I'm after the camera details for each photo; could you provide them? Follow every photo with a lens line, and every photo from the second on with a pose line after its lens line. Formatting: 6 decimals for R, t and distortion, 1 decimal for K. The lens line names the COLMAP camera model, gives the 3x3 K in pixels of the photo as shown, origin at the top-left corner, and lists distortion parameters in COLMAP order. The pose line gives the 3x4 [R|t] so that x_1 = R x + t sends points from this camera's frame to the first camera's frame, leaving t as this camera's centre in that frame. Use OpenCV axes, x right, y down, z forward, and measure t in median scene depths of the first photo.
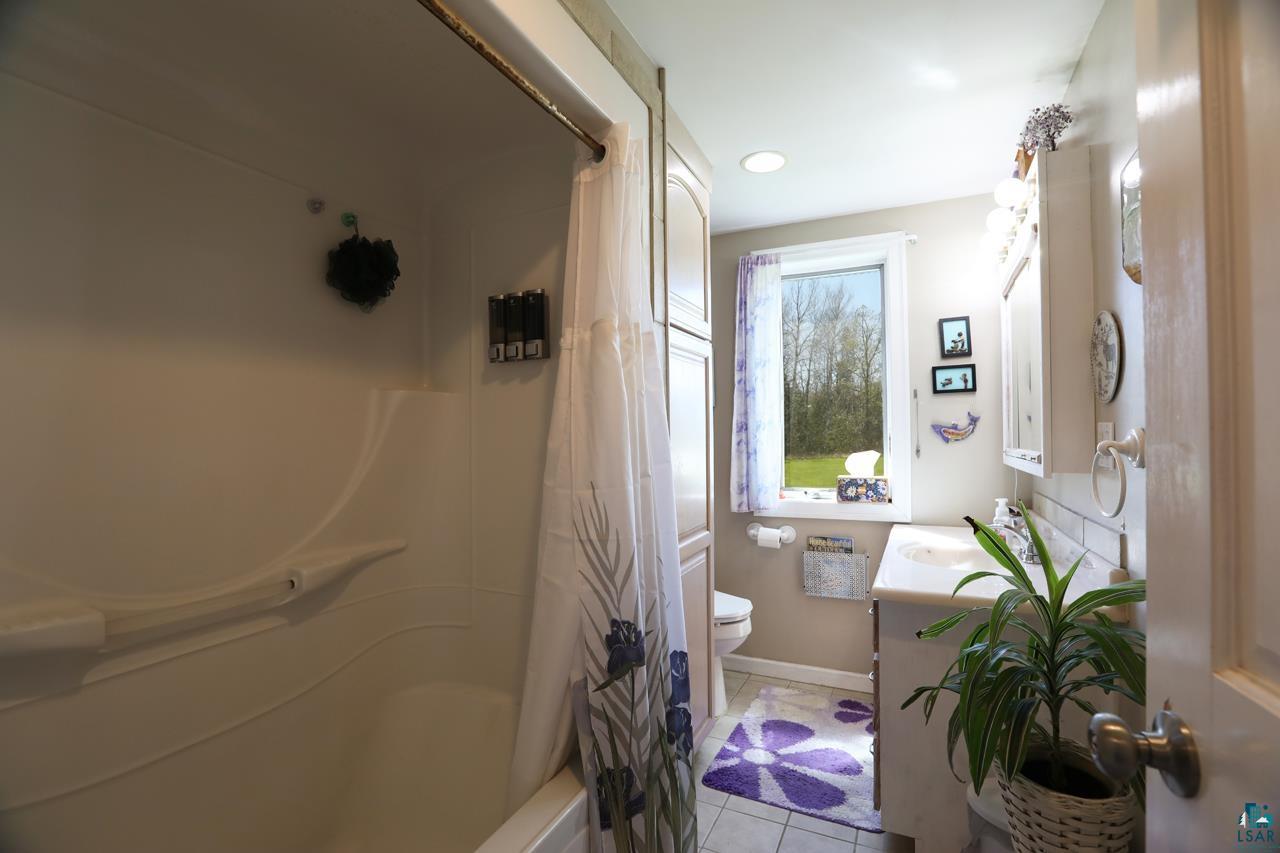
lens RADIAL K [[581.7, 0, 639.9], [0, 581.7, 428.4], [0, 0, 1]] dist [-0.038313, 0.010046]
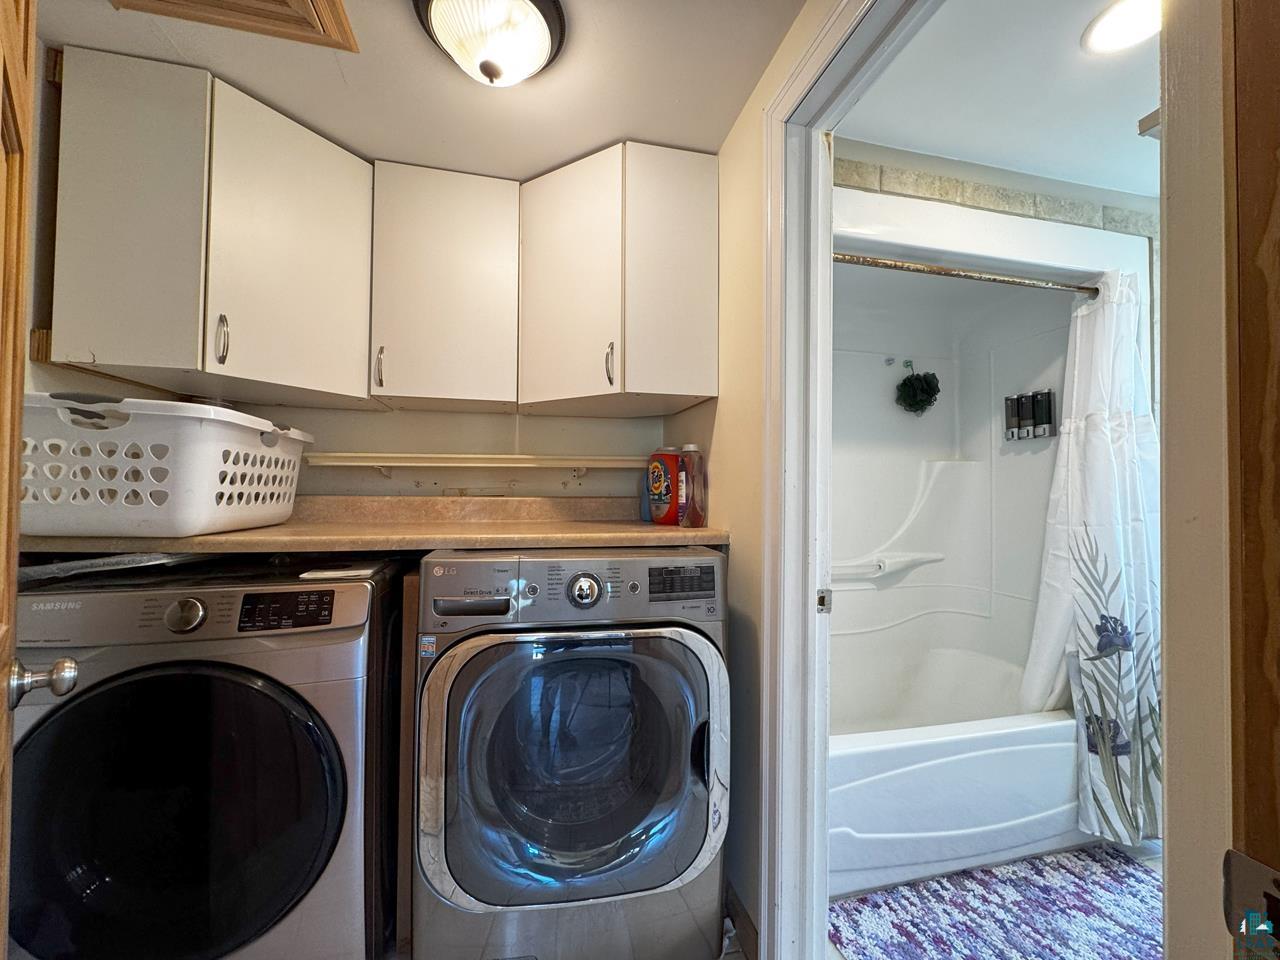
lens RADIAL K [[506.3, 0, 637.3], [0, 506.3, 478.9], [0, 0, 1]] dist [-0.010073, 0.000214]
pose [[0.622900, -0.003658, -0.782293, 0.207606], [-0.006769, 0.999926, -0.010065, 0.002840], [0.782272, 0.011565, 0.622829, -0.697315]]
